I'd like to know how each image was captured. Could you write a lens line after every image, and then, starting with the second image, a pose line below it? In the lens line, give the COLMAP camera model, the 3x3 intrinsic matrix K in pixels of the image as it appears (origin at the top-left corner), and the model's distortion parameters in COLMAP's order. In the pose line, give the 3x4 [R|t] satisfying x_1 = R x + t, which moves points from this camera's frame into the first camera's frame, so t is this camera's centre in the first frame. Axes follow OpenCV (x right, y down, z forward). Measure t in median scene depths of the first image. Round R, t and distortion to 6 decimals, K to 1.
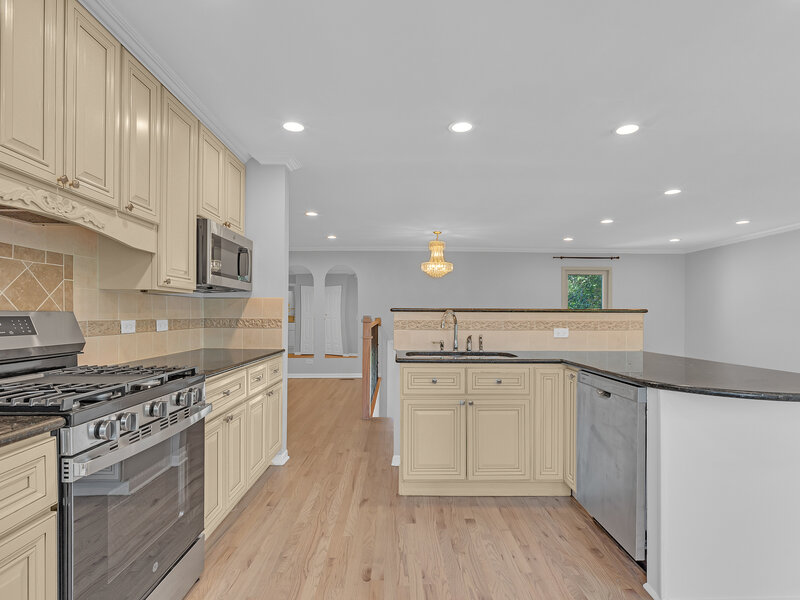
lens RADIAL K [[398.1, 0, 398.4], [0, 398.1, 311.4], [0, 0, 1]] dist [0.001689, 0.000201]
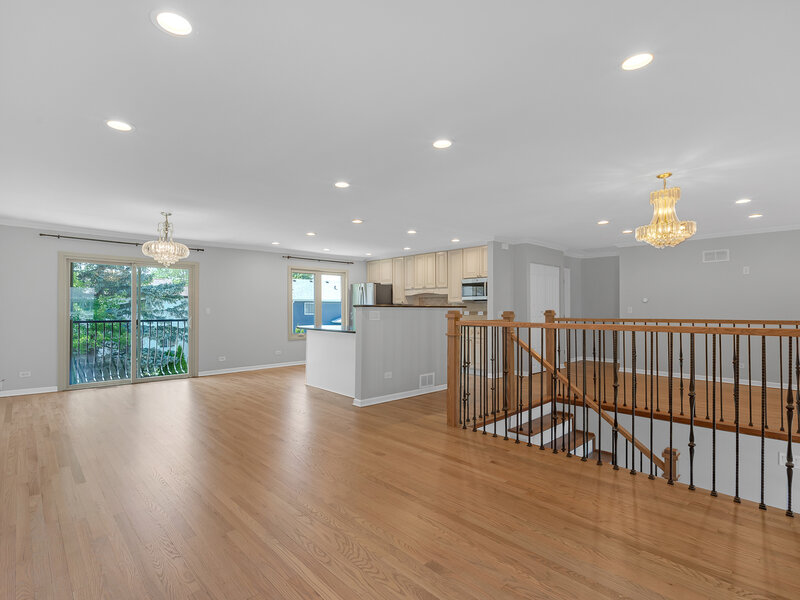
lens RADIAL K [[398.1, 0, 398.4], [0, 398.1, 311.4], [0, 0, 1]] dist [0.001689, 0.000201]
pose [[-0.721132, -0.003819, -0.692787, 1.694158], [0.001946, 0.999970, -0.007538, 0.035733], [0.692795, -0.006784, -0.721102, 2.410120]]
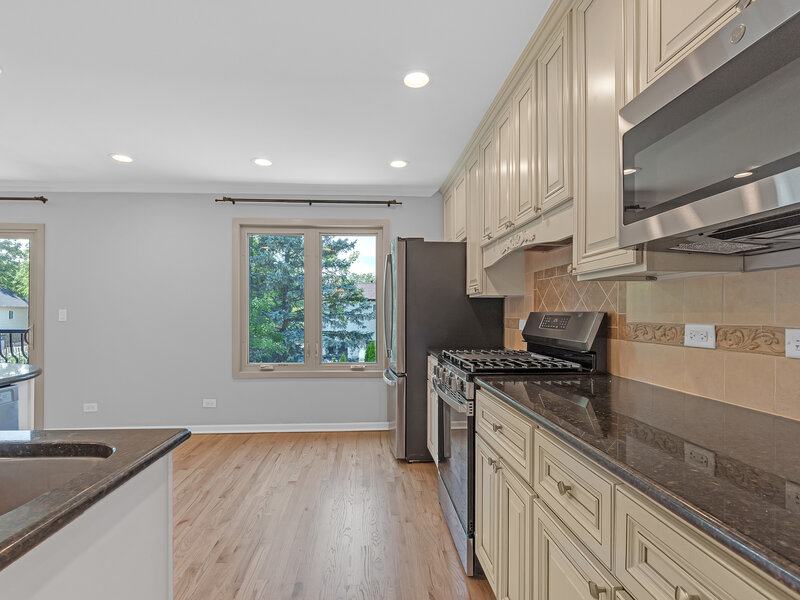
lens RADIAL K [[398.1, 0, 398.4], [0, 398.1, 311.4], [0, 0, 1]] dist [0.001689, 0.000201]
pose [[-0.998094, -0.008017, -0.061187, -0.154640], [-0.007166, 0.999875, -0.014121, 0.010812], [0.061292, -0.013655, -0.998026, 1.205523]]
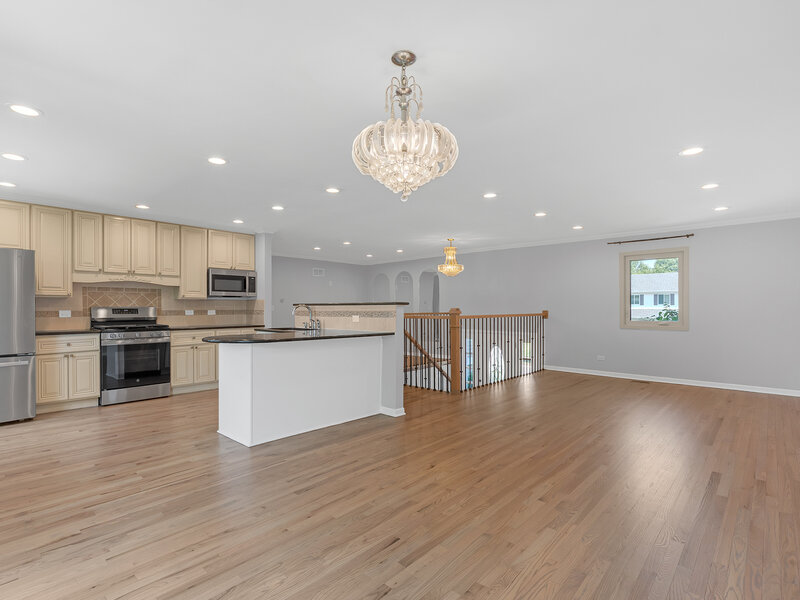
lens RADIAL K [[398.1, 0, 398.4], [0, 398.1, 311.4], [0, 0, 1]] dist [0.001689, 0.000201]
pose [[0.730455, 0.000093, -0.682961, 1.679200], [0.010686, 0.999876, 0.011565, 0.010942], [0.682877, -0.015746, 0.730364, 0.004970]]
